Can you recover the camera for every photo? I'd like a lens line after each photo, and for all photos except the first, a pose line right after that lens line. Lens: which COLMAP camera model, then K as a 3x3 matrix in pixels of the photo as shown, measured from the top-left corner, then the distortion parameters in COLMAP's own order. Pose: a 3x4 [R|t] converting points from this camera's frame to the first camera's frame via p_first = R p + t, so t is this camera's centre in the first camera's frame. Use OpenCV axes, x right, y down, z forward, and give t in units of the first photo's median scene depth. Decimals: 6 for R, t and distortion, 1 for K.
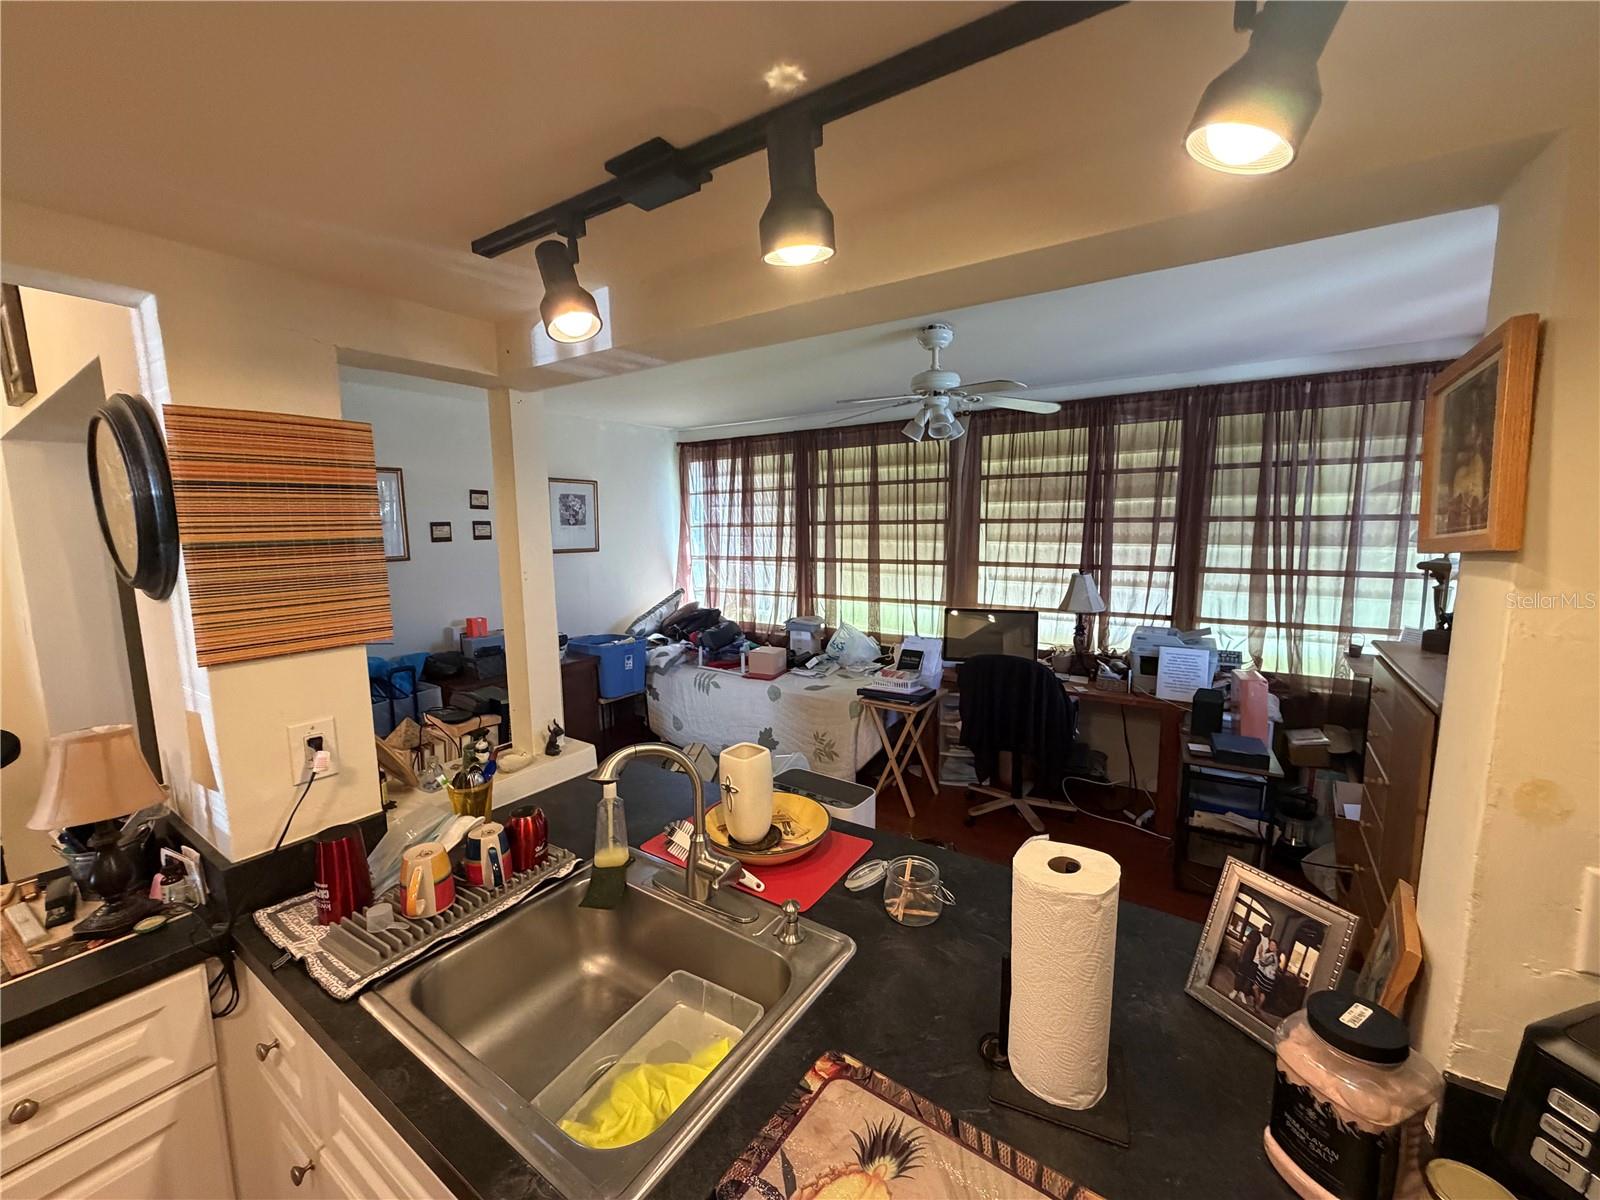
lens RADIAL K [[635.9, 0, 800.0], [0, 635.9, 600.0], [0, 0, 1]] dist [0.000800, 0.000007]
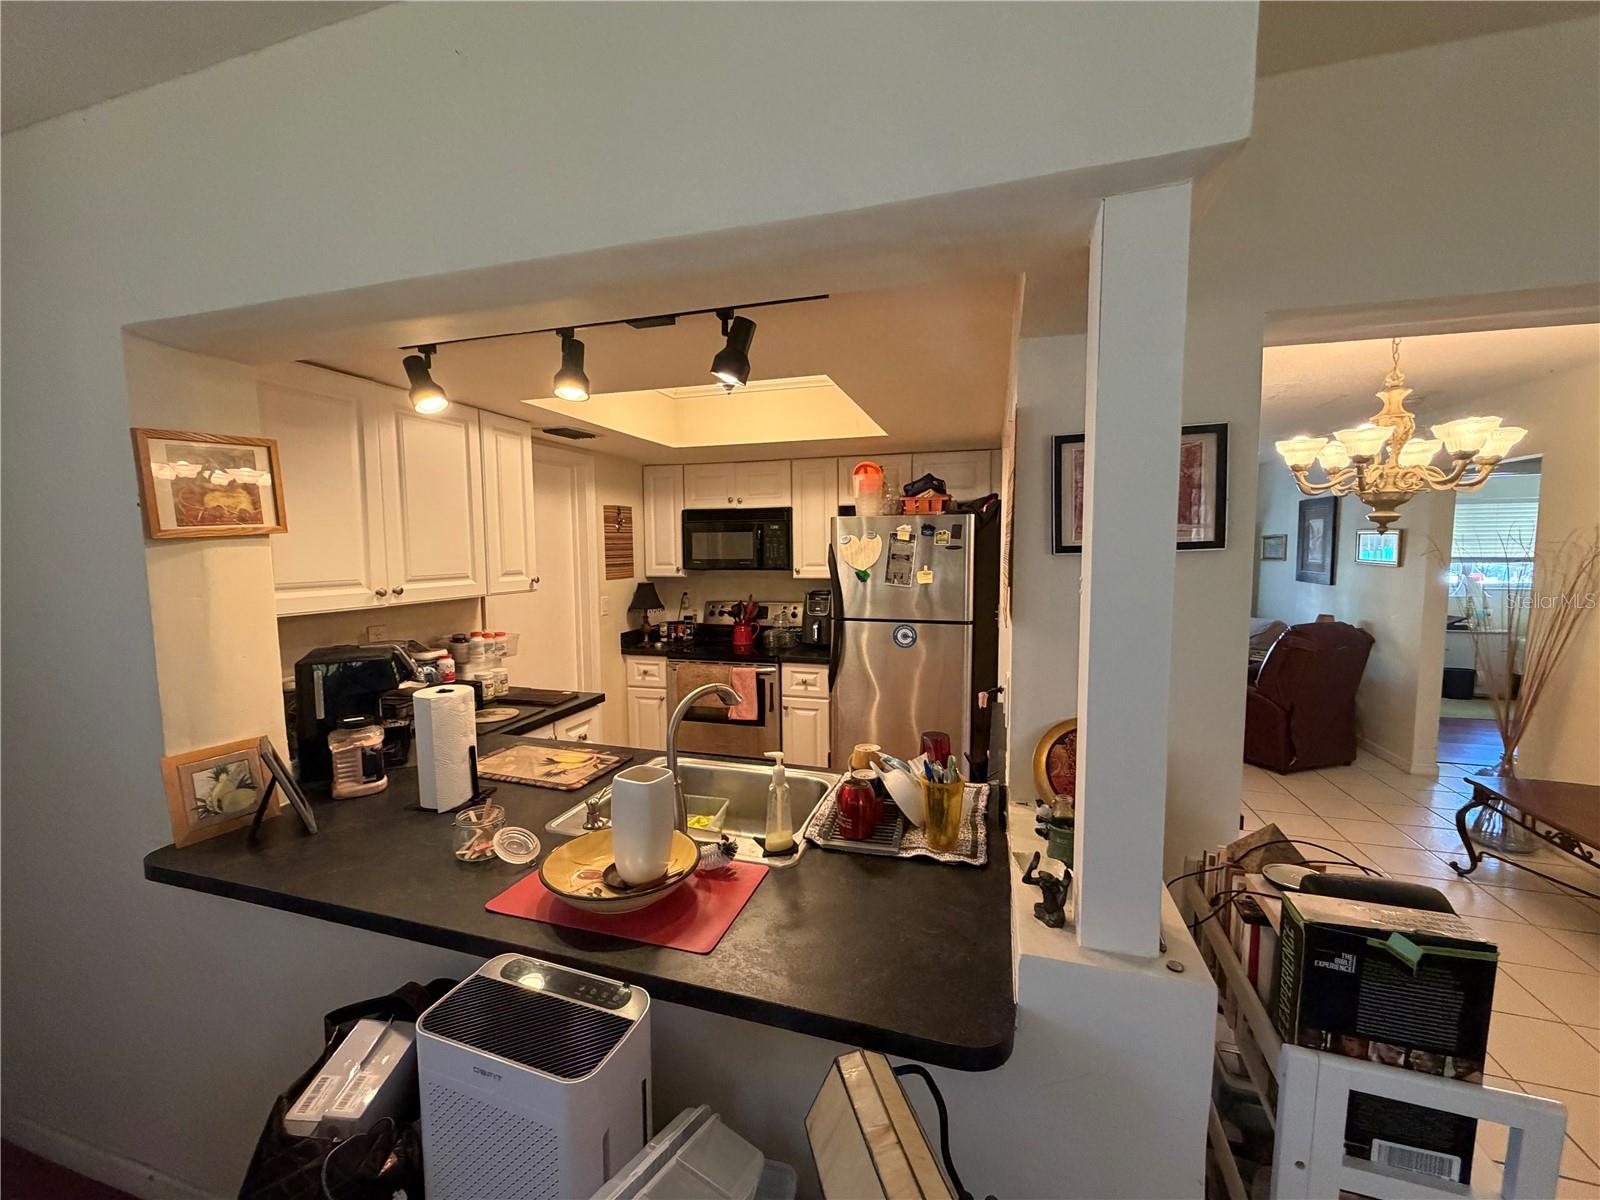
lens RADIAL K [[635.9, 0, 800.0], [0, 635.9, 600.0], [0, 0, 1]] dist [0.000800, 0.000007]
pose [[-0.958388, 0.043141, -0.282191, -0.109296], [-0.015681, 0.979067, 0.202934, -0.308481], [0.285038, 0.198915, -0.937649, 3.345213]]
